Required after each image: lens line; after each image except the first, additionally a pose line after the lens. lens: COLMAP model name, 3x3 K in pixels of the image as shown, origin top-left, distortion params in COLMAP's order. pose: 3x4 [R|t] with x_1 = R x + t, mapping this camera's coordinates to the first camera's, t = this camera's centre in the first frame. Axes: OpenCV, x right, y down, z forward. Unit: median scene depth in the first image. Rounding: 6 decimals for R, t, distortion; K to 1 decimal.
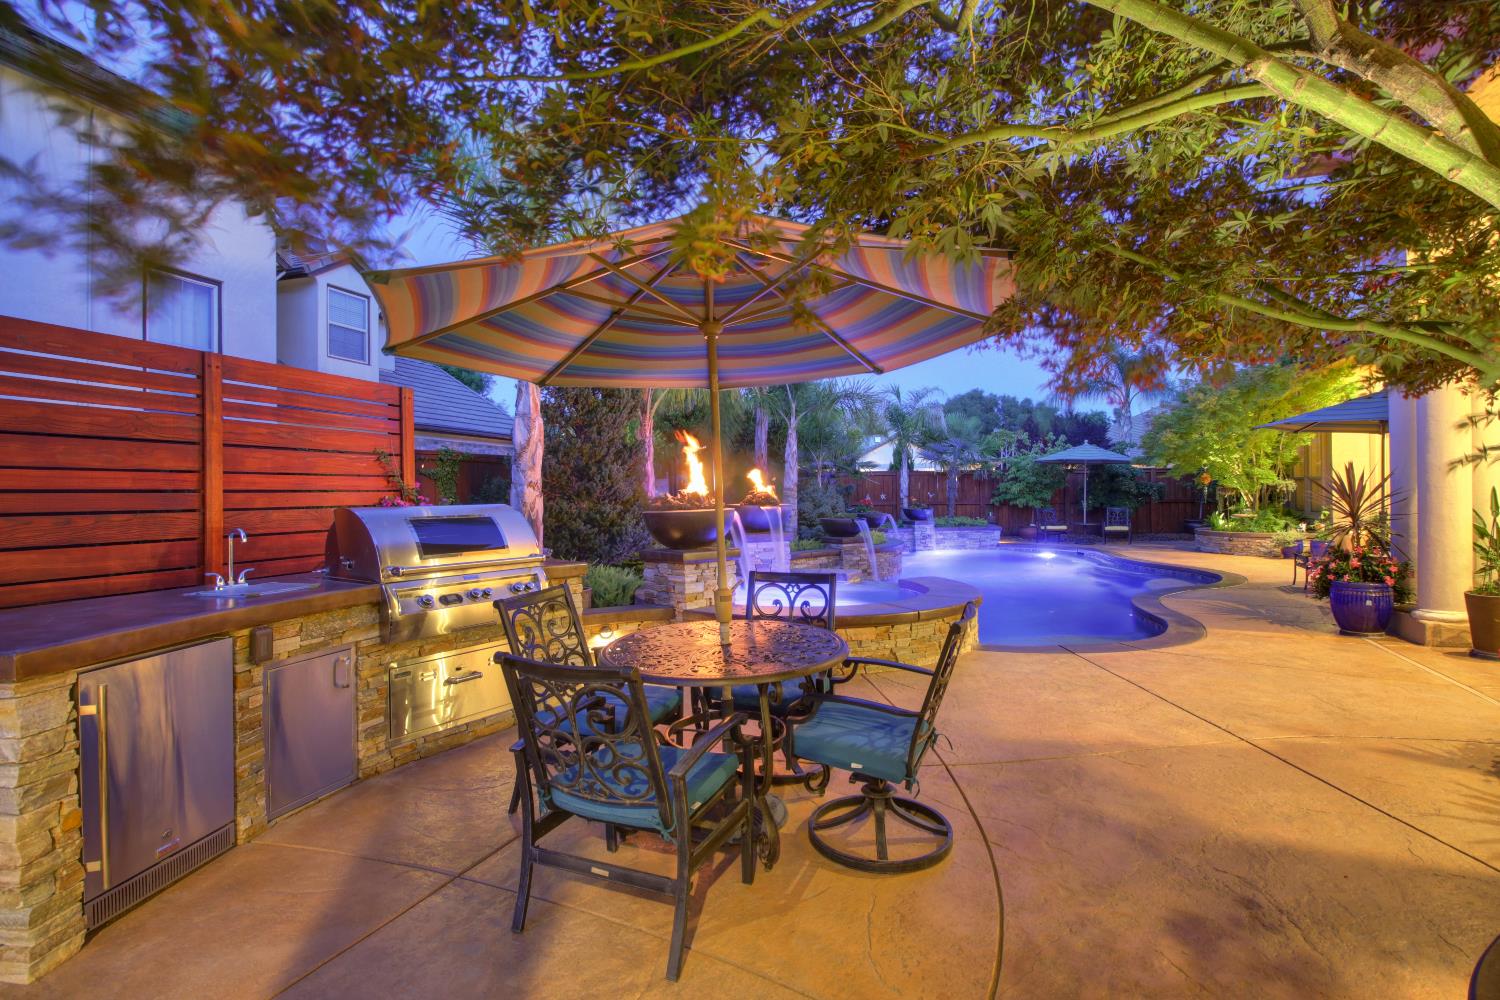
lens RADIAL K [[703.4, 0, 741.1], [0, 703.4, 504.8], [0, 0, 1]] dist [-0.005101, -0.003824]
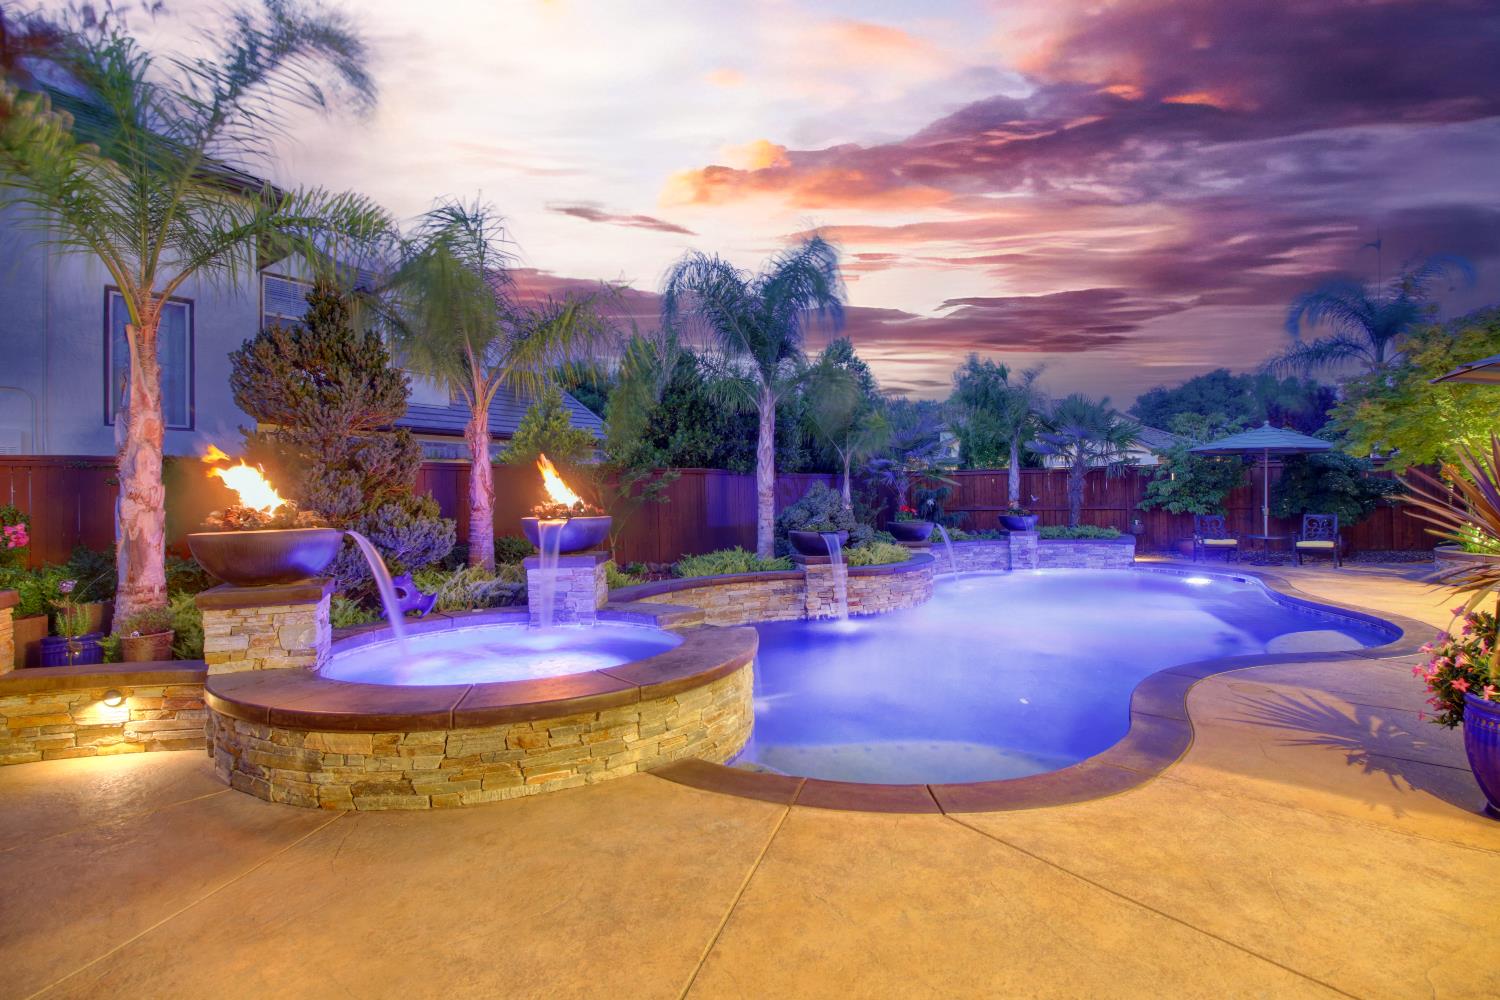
lens RADIAL K [[703.4, 0, 722.4], [0, 703.4, 489.5], [0, 0, 1]] dist [-0.005101, -0.003824]
pose [[0.950485, -0.009280, -0.310633, 0.184406], [0.001625, 0.999689, -0.024893, -0.004963], [0.310768, 0.023156, 0.950204, 0.145255]]
